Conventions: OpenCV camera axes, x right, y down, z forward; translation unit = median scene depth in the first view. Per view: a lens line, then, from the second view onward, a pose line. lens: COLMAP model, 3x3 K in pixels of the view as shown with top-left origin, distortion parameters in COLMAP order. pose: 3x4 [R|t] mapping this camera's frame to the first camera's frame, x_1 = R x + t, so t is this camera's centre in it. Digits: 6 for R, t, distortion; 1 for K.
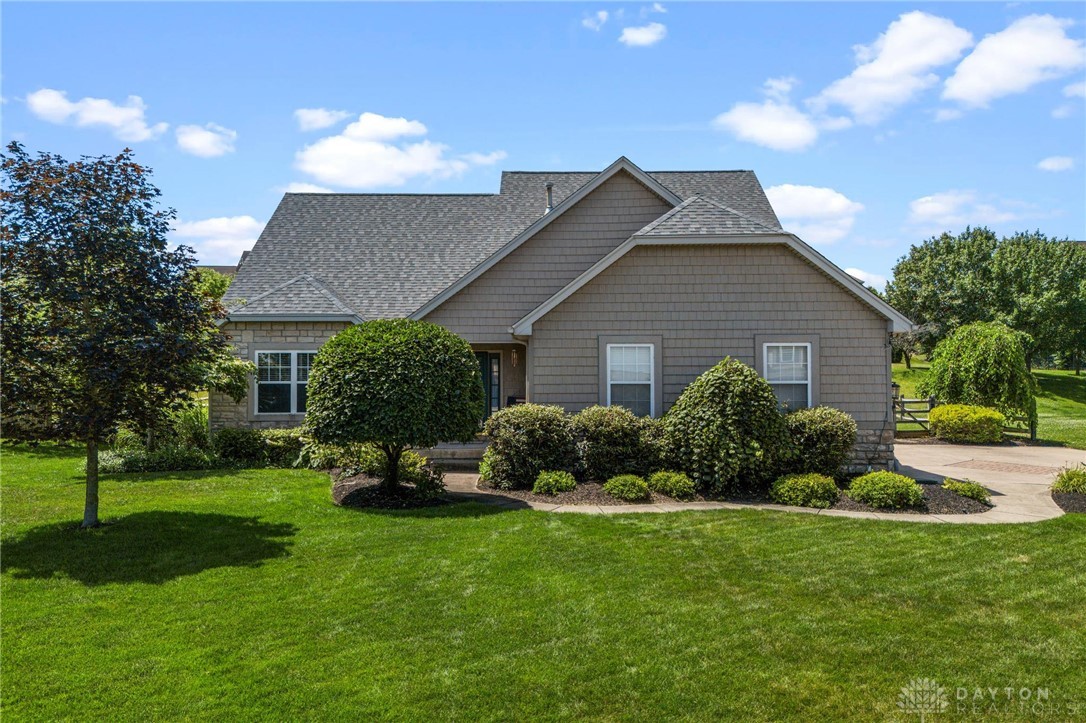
lens RADIAL K [[828.3, 0, 562.8], [0, 828.3, 360.9], [0, 0, 1]] dist [0.058421, -0.053988]
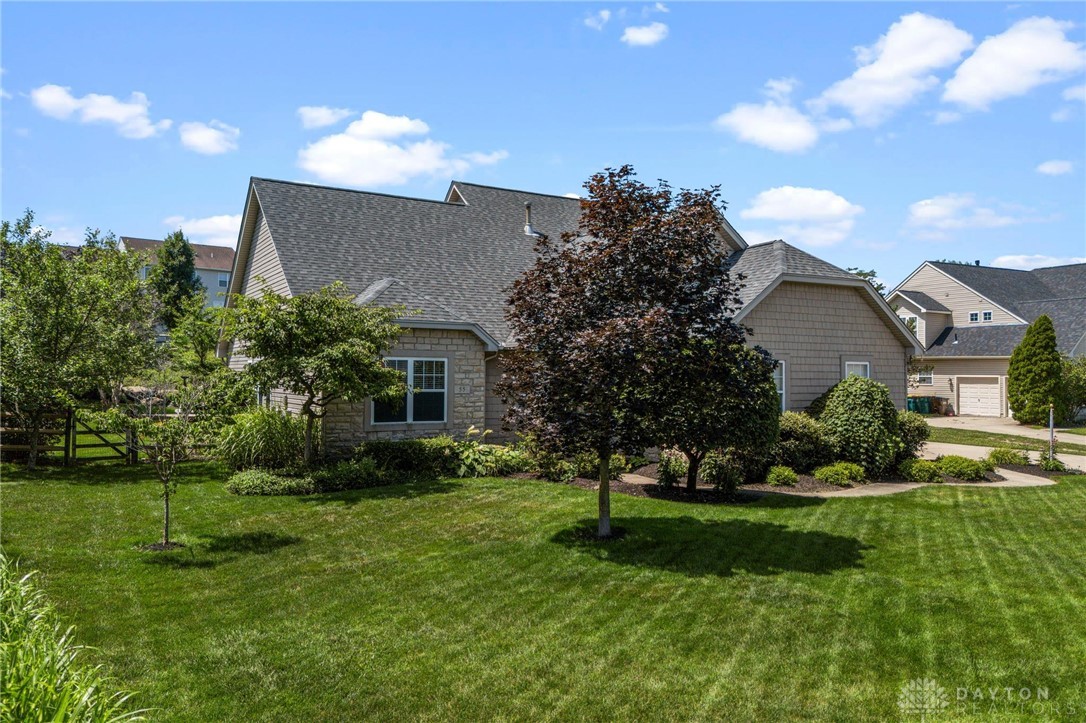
lens RADIAL K [[828.3, 0, 562.8], [0, 828.3, 360.9], [0, 0, 1]] dist [0.058421, -0.053988]
pose [[0.862488, 0.017801, 0.505764, -0.802478], [-0.016830, 0.999837, -0.006491, -0.006736], [-0.505797, -0.002914, 0.862648, 0.095606]]
